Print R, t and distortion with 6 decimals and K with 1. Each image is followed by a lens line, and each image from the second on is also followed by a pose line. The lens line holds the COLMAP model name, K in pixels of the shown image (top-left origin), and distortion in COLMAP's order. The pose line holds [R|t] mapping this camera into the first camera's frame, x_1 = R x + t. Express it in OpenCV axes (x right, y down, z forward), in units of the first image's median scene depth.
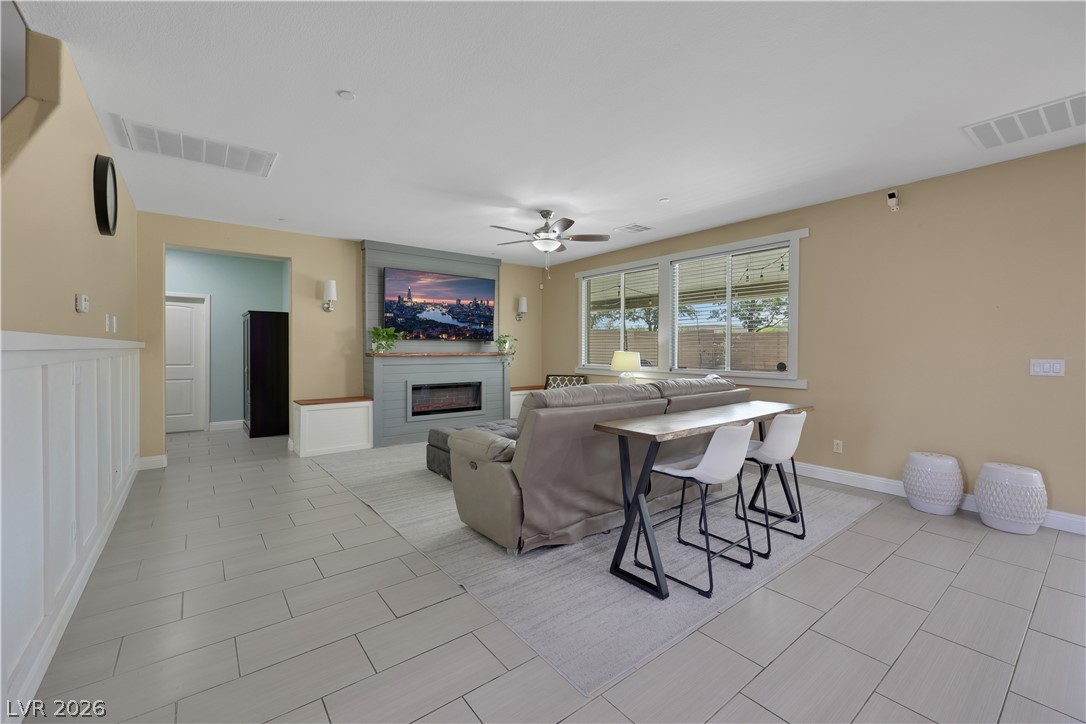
lens RADIAL K [[442.9, 0, 549.9], [0, 442.9, 353.4], [0, 0, 1]] dist [-0.000448, 0.000268]
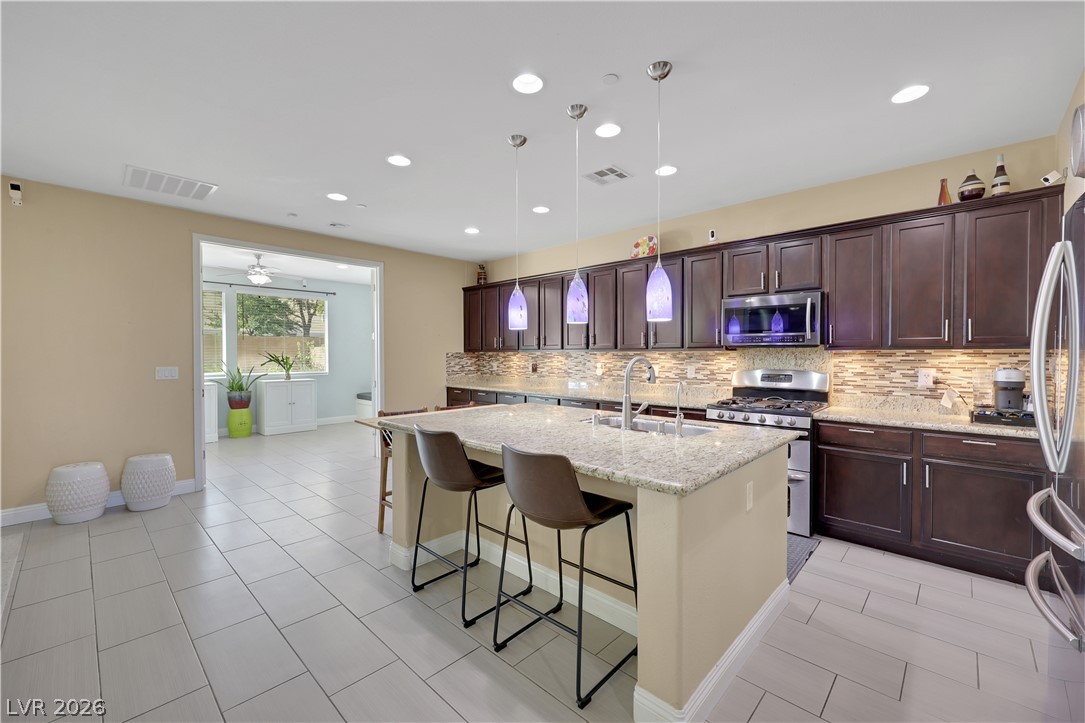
lens RADIAL K [[446.4, 0, 542.5], [0, 446.4, 361.5], [0, 0, 1]] dist [-0.000697, 0.000177]
pose [[-0.137379, -0.019800, 0.990321, -0.163973], [0.014338, 0.999656, 0.021976, -0.007562], [-0.990415, 0.017219, -0.137048, 0.050675]]
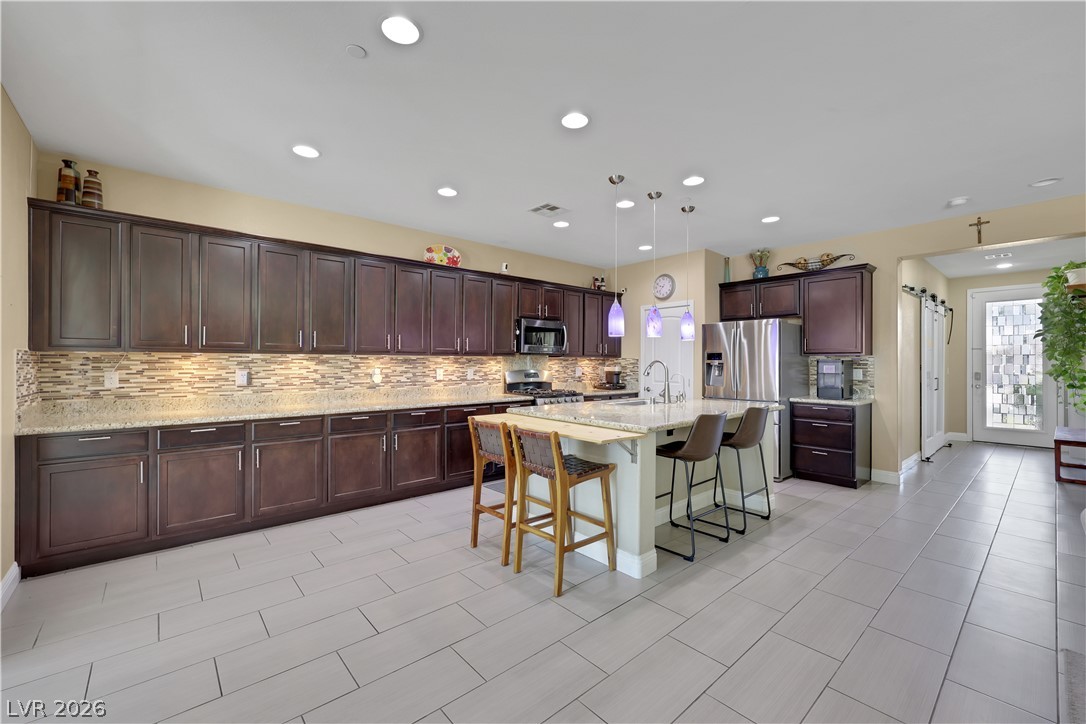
lens RADIAL K [[445.0, 0, 540.1], [0, 445.0, 360.1], [0, 0, 1]] dist [-0.004070, -0.000223]
pose [[-0.999048, -0.004629, -0.043375, 0.411555], [-0.004955, 0.999960, 0.007413, -0.004911], [0.043339, 0.007621, -0.999031, 0.550806]]
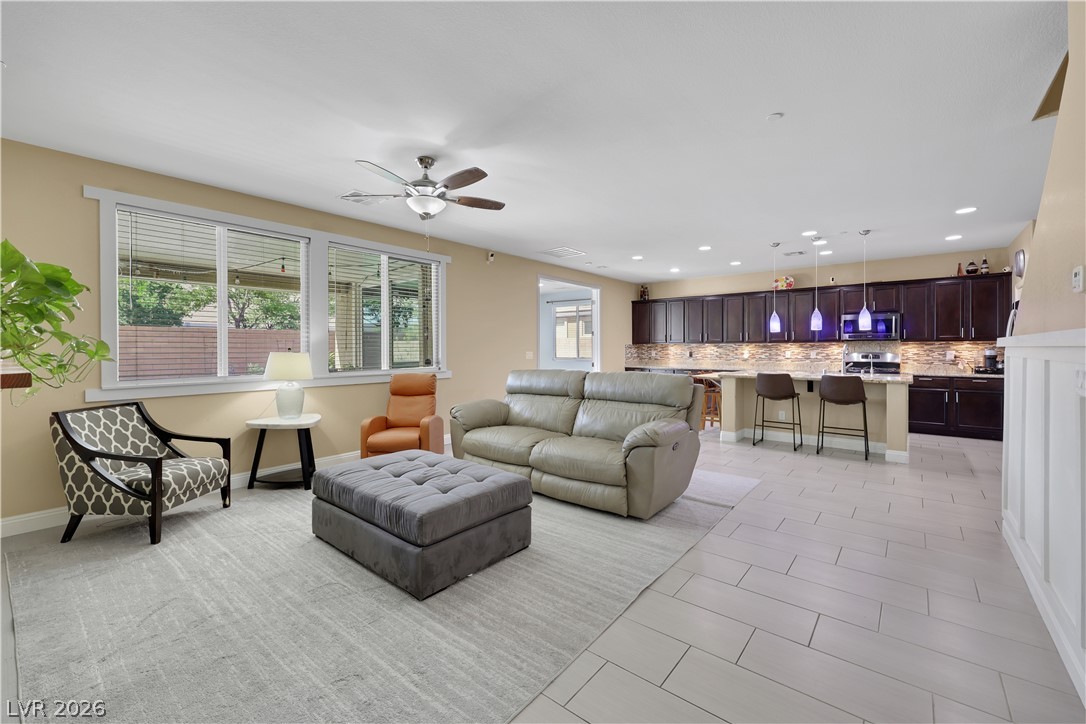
lens RADIAL K [[451.4, 0, 537.7], [0, 451.4, 350.8], [0, 0, 1]] dist [-0.000049, 0.000219]
pose [[-0.199882, -0.006677, 0.979797, -0.579016], [0.014398, 0.999849, 0.009751, -0.006732], [-0.979714, 0.016057, -0.199756, 0.727927]]
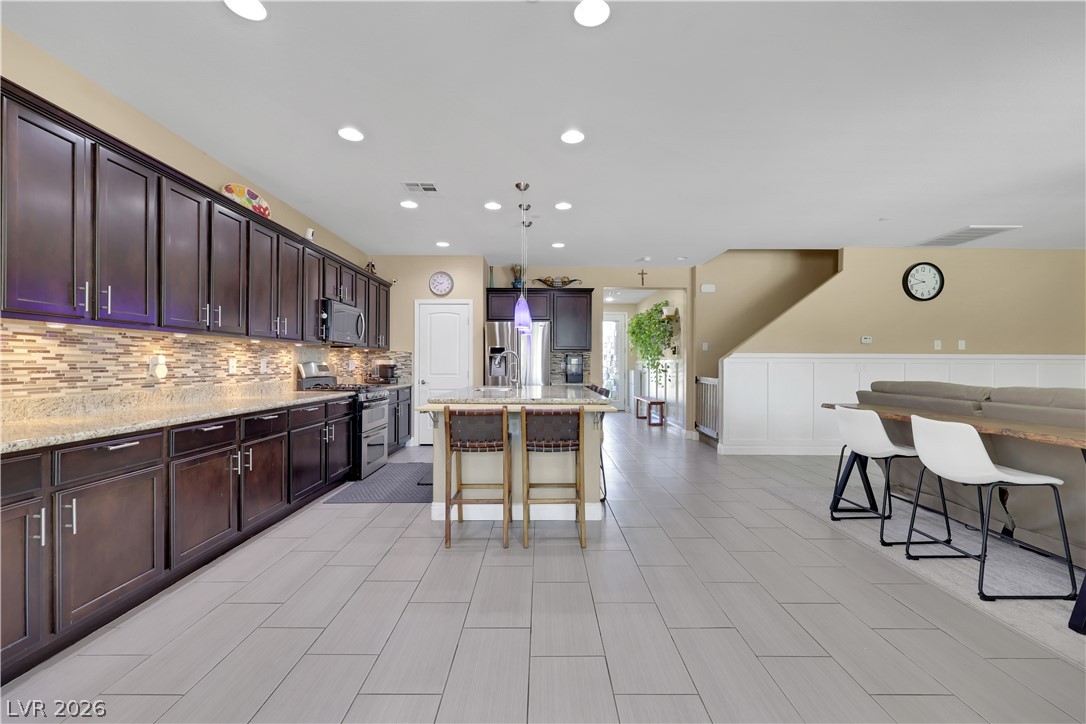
lens RADIAL K [[448.7, 0, 540.9], [0, 448.7, 365.8], [0, 0, 1]] dist [0.000452, 0.000154]
pose [[-0.622181, -0.002571, -0.782869, 0.755126], [-0.015627, 0.999836, 0.009136, 0.015466], [0.782718, 0.017918, -0.622119, 0.414928]]
